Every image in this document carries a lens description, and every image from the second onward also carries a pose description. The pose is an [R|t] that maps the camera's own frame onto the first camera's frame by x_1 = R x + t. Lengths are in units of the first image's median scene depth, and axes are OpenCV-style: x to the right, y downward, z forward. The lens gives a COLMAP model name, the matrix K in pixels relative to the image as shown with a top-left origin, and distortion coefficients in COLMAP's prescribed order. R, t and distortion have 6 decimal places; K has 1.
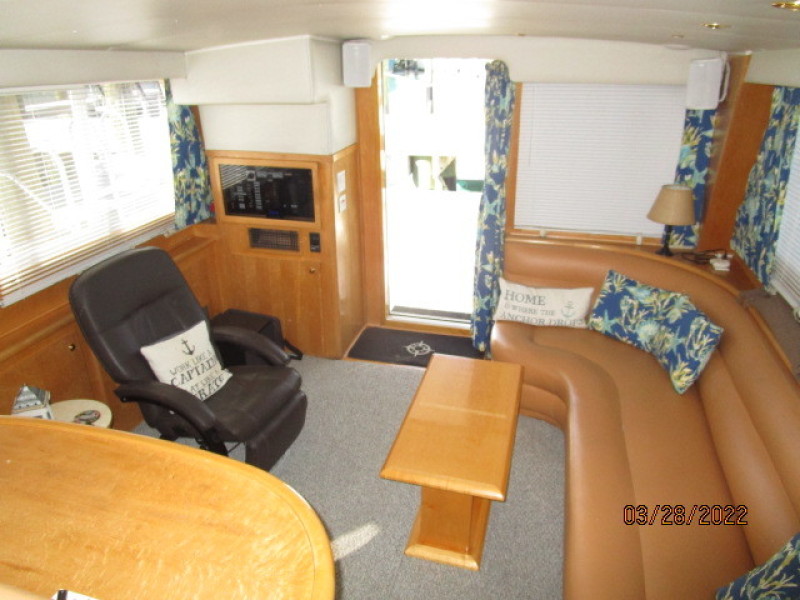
lens RADIAL K [[567.5, 0, 400.0], [0, 567.5, 300.0], [0, 0, 1]] dist [-0.035062, 0.017128]
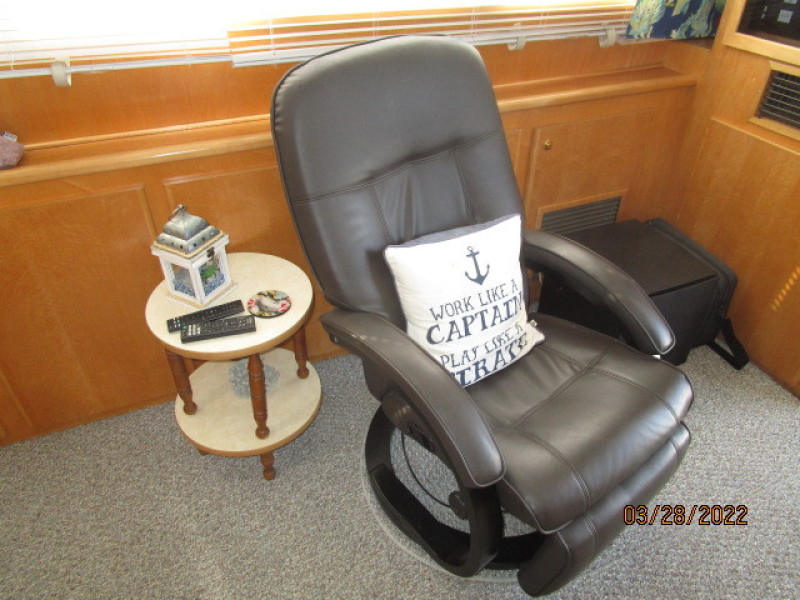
lens RADIAL K [[564.1, 0, 400.0], [0, 564.1, 300.0], [0, 0, 1]] dist [-0.019047, -0.001332]
pose [[0.623724, 0.470799, -0.623952, -0.095122], [-0.323377, 0.882162, 0.342371, -0.022002], [0.711615, -0.011774, 0.702471, 0.503672]]
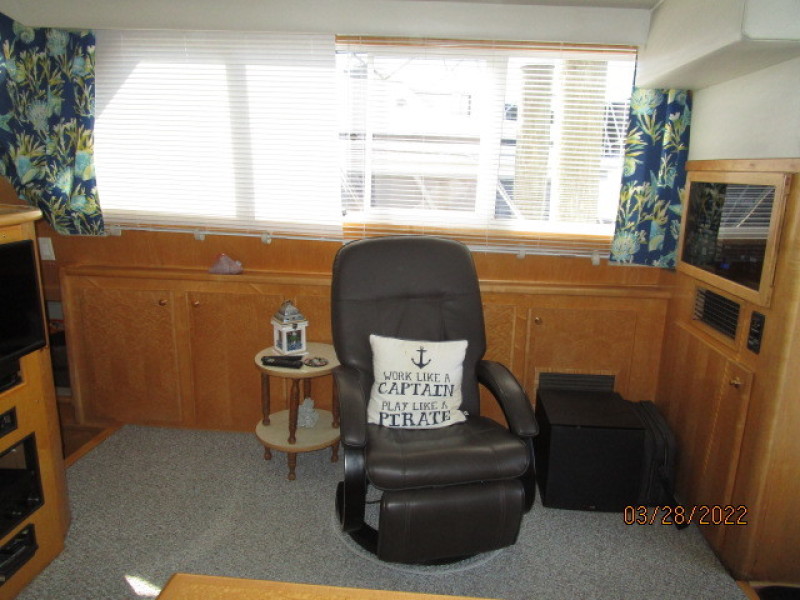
lens RADIAL K [[567.5, 0, 400.0], [0, 567.5, 300.0], [0, 0, 1]] dist [-0.035062, 0.017128]
pose [[0.192270, 0.229024, -0.954243, 0.280563], [-0.422928, 0.896787, 0.130018, -0.059742], [0.885531, 0.378577, 0.269286, 0.590532]]
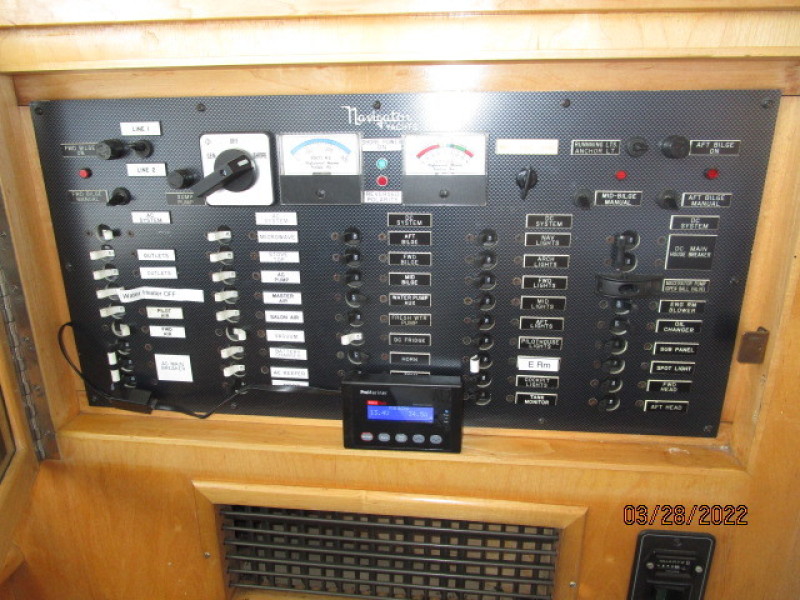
lens RADIAL K [[567.5, 0, 400.0], [0, 567.5, 300.0], [0, 0, 1]] dist [-0.035062, 0.017128]
pose [[0.988934, -0.044942, 0.141387, -0.253303], [0.059323, 0.993298, -0.099196, -0.176663], [-0.135981, 0.106485, 0.984972, 0.888062]]
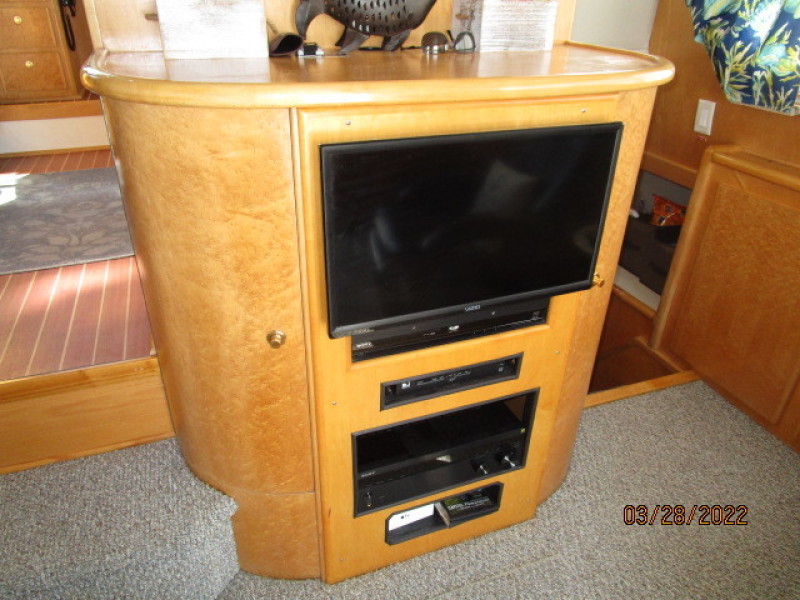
lens RADIAL K [[567.5, 0, 400.0], [0, 567.5, 300.0], [0, 0, 1]] dist [-0.035062, 0.017128]
pose [[-0.800739, 0.286479, -0.526067, 0.004355], [-0.260472, 0.624327, 0.736458, -0.034403], [0.539417, 0.726737, -0.425303, 0.544687]]
